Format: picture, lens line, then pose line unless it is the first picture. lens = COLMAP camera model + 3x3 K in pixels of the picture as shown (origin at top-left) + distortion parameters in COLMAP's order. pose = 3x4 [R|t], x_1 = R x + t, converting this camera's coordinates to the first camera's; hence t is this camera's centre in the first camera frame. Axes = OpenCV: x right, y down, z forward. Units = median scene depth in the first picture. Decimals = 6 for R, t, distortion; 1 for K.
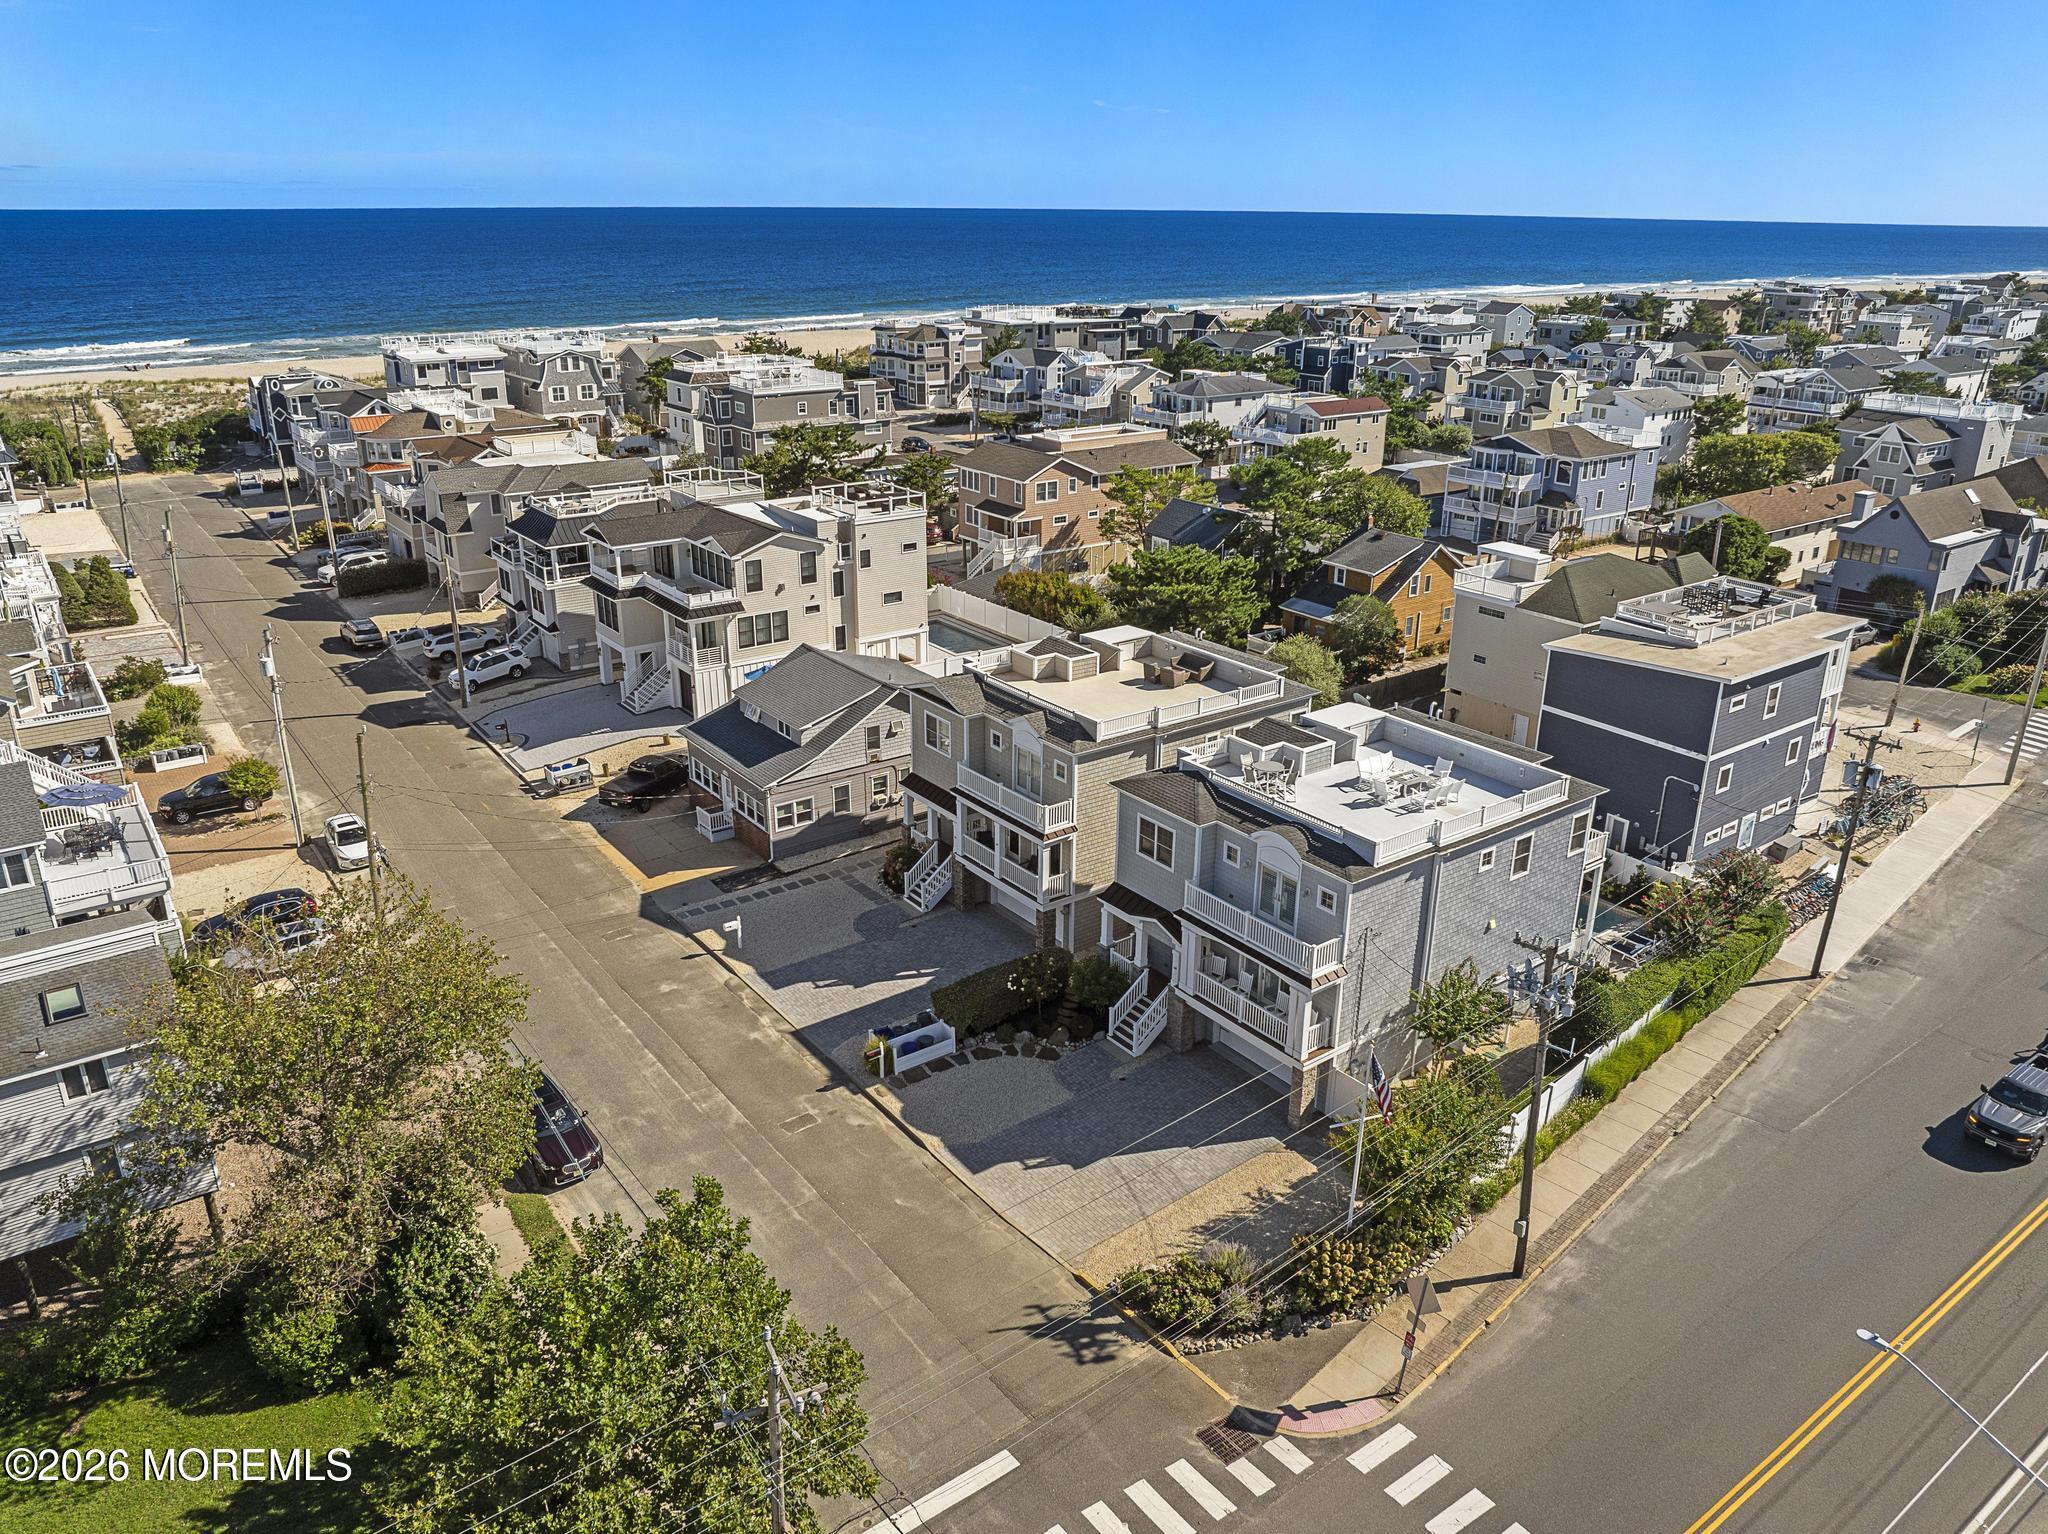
lens RADIAL K [[1430.1, 0, 1024.0], [0, 1430.1, 767.0], [0, 0, 1]] dist [-0.030685, -0.031505]
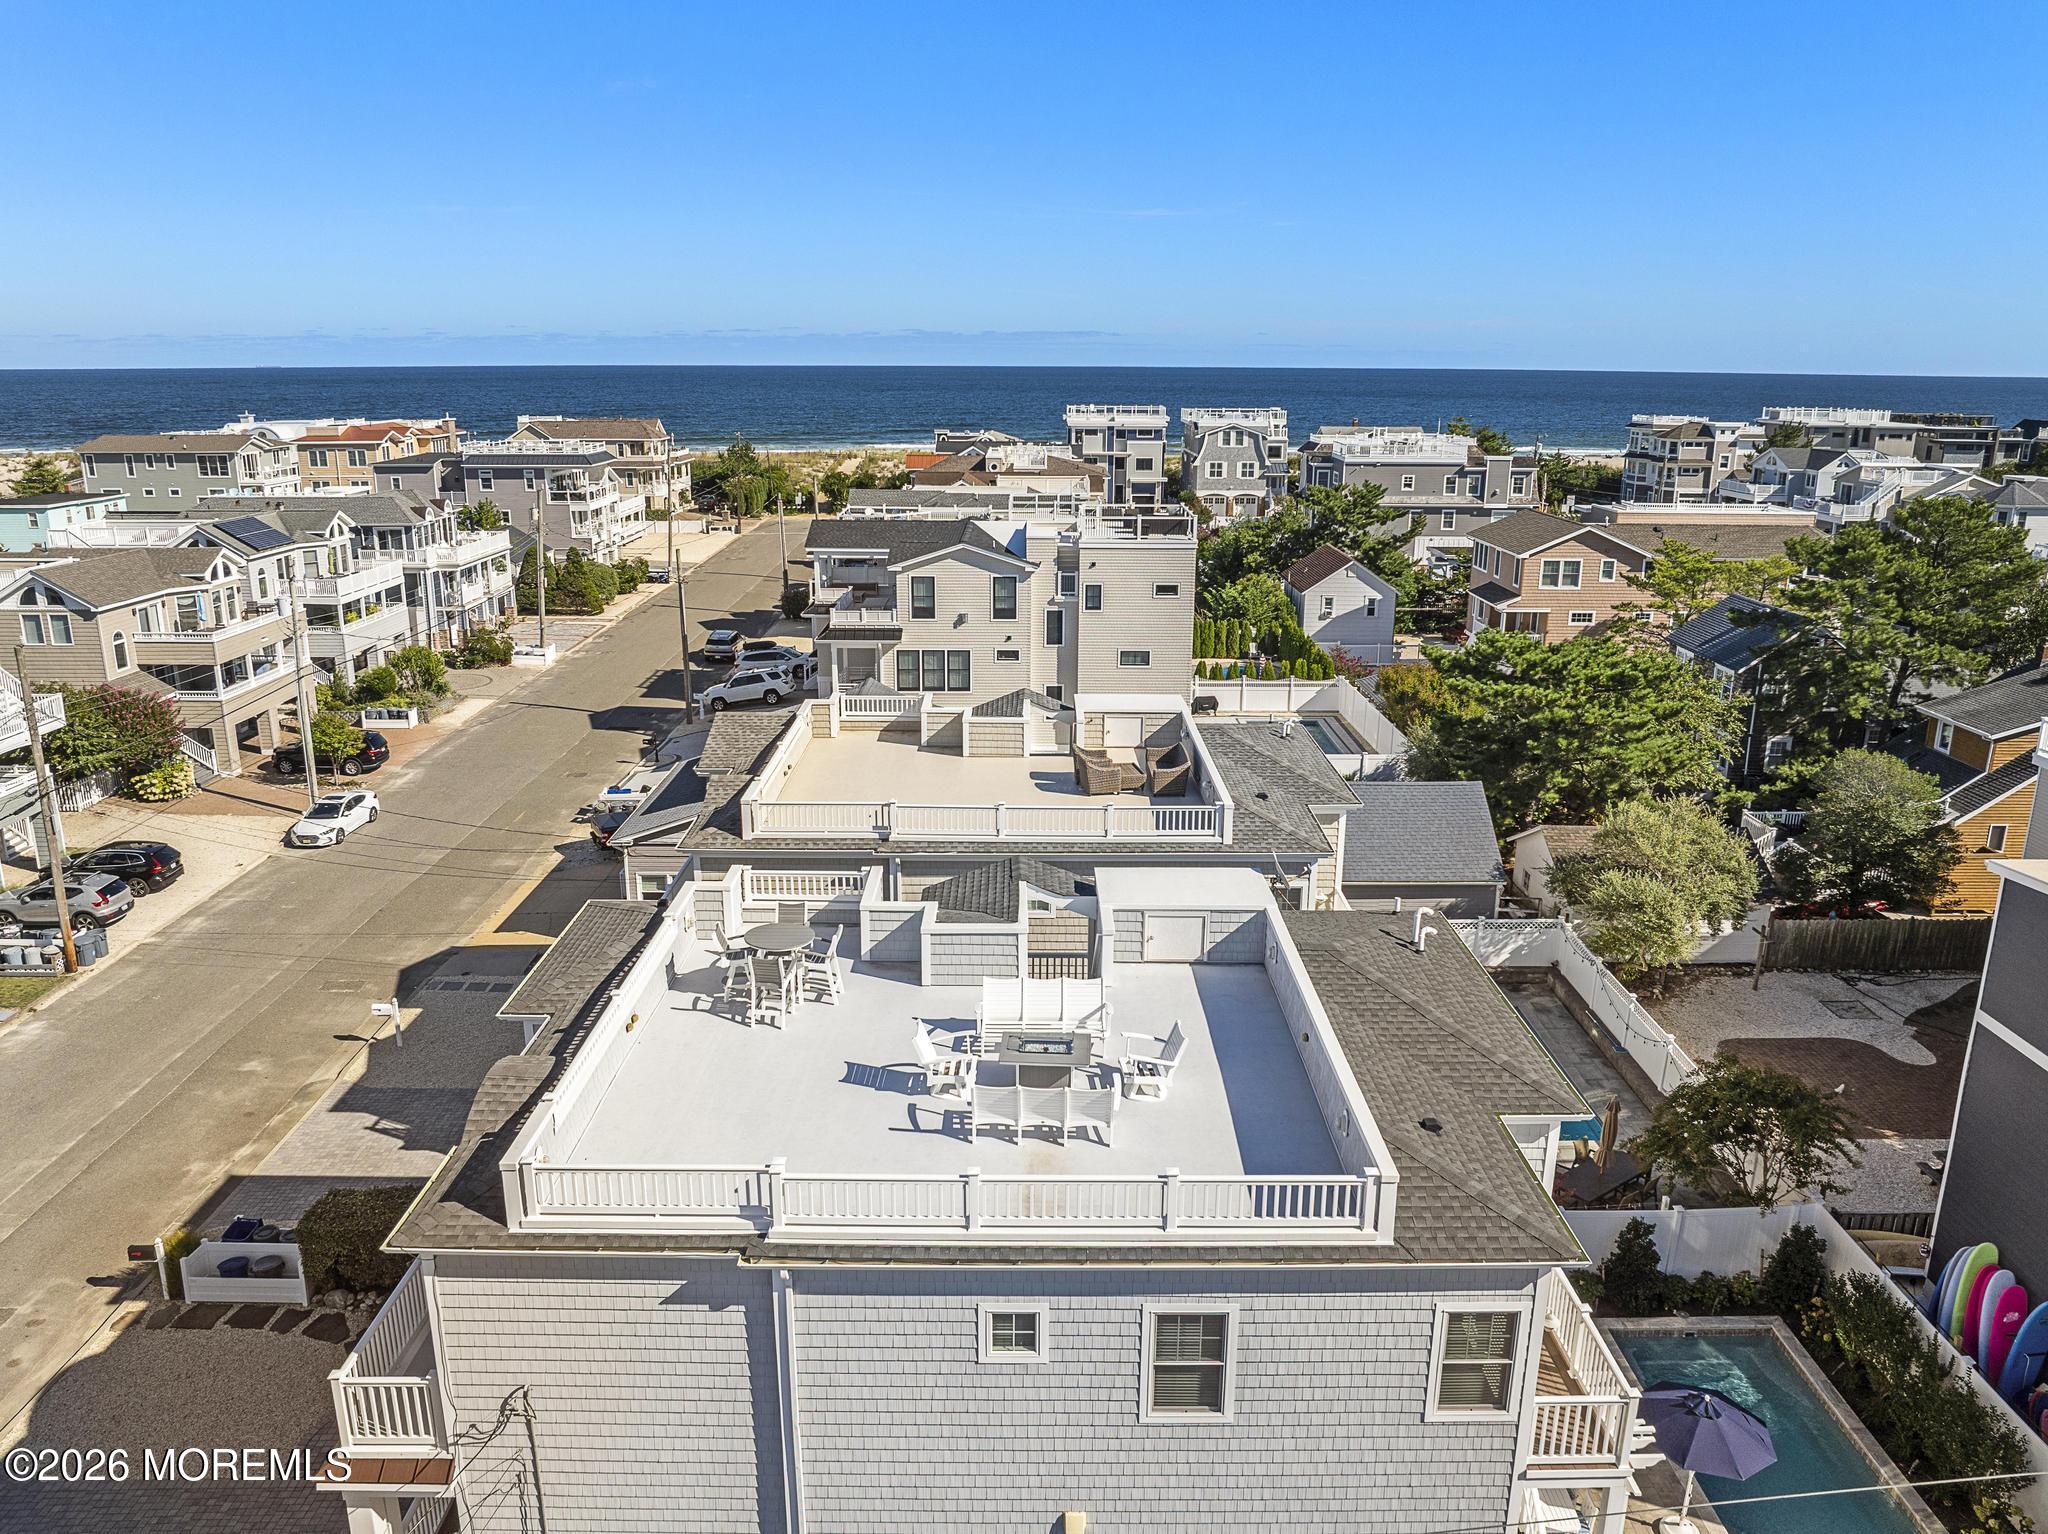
lens RADIAL K [[1421.9, 0, 1058.0], [0, 1421.9, 758.9], [0, 0, 1]] dist [-0.037726, -0.004610]
pose [[0.807477, 0.150775, -0.570305, 0.295029], [-0.211811, 0.976418, -0.041755, -0.032757], [0.550561, 0.154513, 0.820371, 0.416526]]
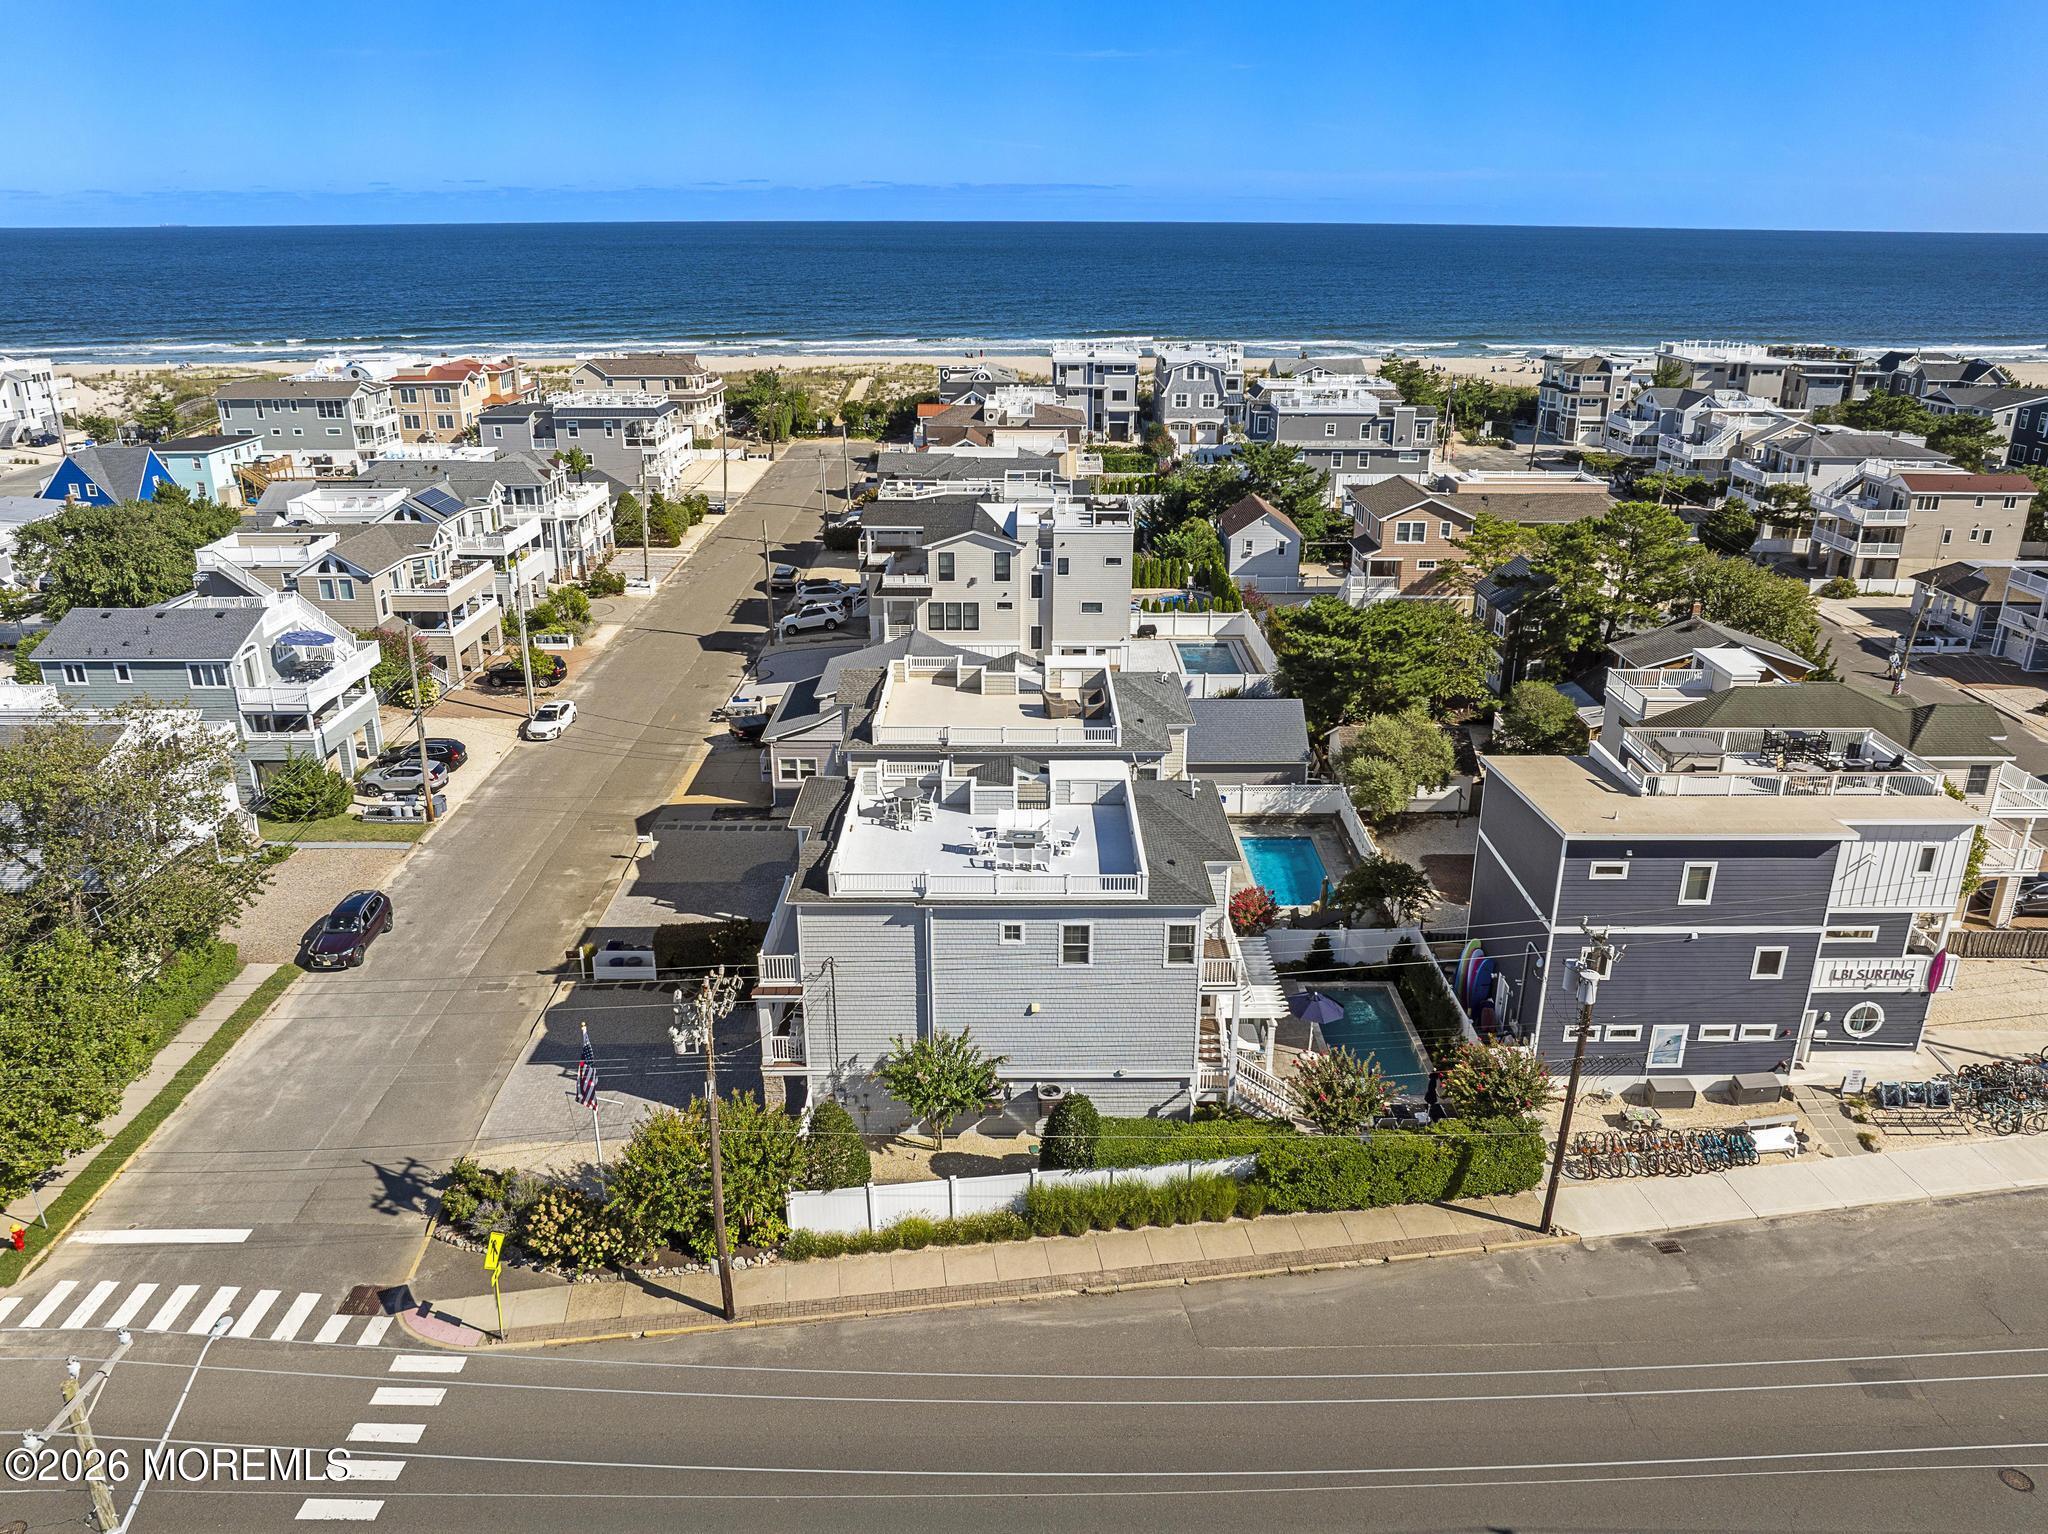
lens RADIAL K [[1426.4, 0, 1063.3], [0, 1426.4, 762.9], [0, 0, 1]] dist [-0.037908, -0.003334]
pose [[0.812358, 0.202093, -0.547021, 0.491790], [-0.209345, 0.976568, 0.049896, -0.057009], [0.544287, 0.073983, 0.835630, 0.135626]]
